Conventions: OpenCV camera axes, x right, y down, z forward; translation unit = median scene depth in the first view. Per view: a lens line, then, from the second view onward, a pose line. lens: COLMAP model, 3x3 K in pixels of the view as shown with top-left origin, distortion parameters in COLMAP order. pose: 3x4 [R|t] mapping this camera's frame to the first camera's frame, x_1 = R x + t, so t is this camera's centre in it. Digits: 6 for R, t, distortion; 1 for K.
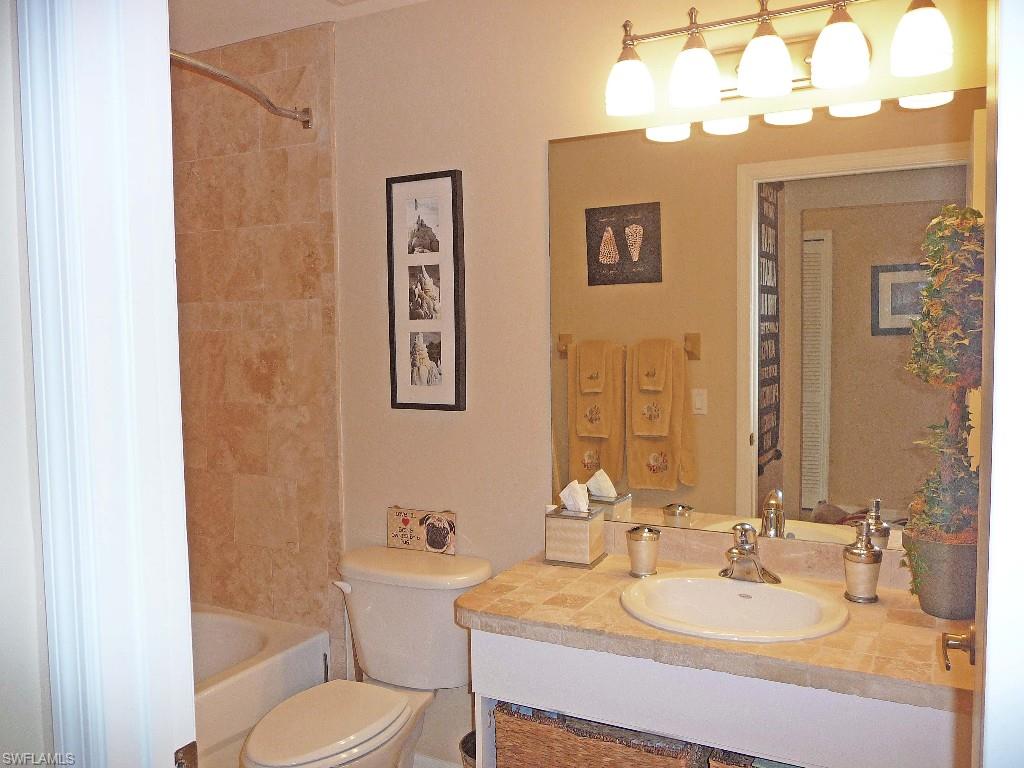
lens RADIAL K [[843.0, 0, 512.0], [0, 843.0, 384.0], [0, 0, 1]] dist [-0.048473, 0.040723]
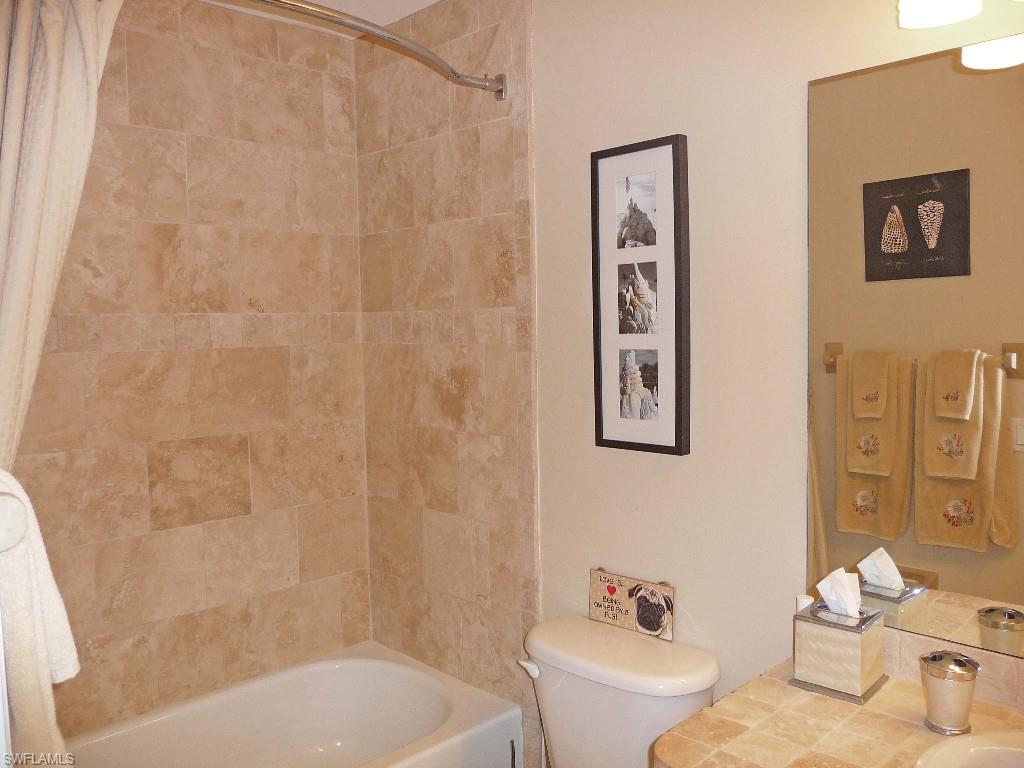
lens RADIAL K [[843.0, 0, 512.0], [0, 843.0, 384.0], [0, 0, 1]] dist [-0.048473, 0.040723]
pose [[0.953009, 0.014590, -0.302592, 0.019200], [-0.012672, 0.999885, 0.008301, -0.033418], [0.302678, -0.004077, 0.953084, 0.219303]]
